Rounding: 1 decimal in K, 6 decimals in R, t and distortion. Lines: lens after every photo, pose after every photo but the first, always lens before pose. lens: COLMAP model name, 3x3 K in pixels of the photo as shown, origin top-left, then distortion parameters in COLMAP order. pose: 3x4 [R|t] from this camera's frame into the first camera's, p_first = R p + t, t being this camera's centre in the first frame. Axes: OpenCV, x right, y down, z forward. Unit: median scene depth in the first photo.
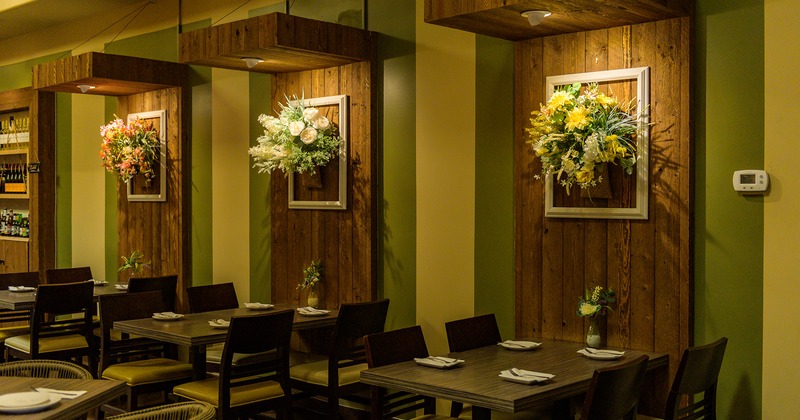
lens RADIAL K [[874.2, 0, 400.0], [0, 874.2, 210.0], [0, 0, 1]] dist [-0.004233, -0.002564]
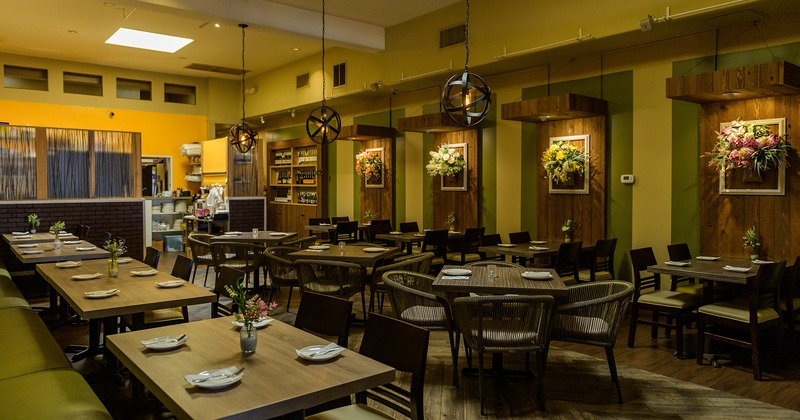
lens RADIAL K [[541.0, 0, 401.4], [0, 541.0, 199.9], [0, 0, 1]] dist [0.001742, -0.002447]
pose [[0.990427, 0.002575, -0.138012, -0.035705], [-0.001174, 0.999947, 0.010235, 0.010460], [0.138031, -0.009975, 0.990378, -0.529059]]
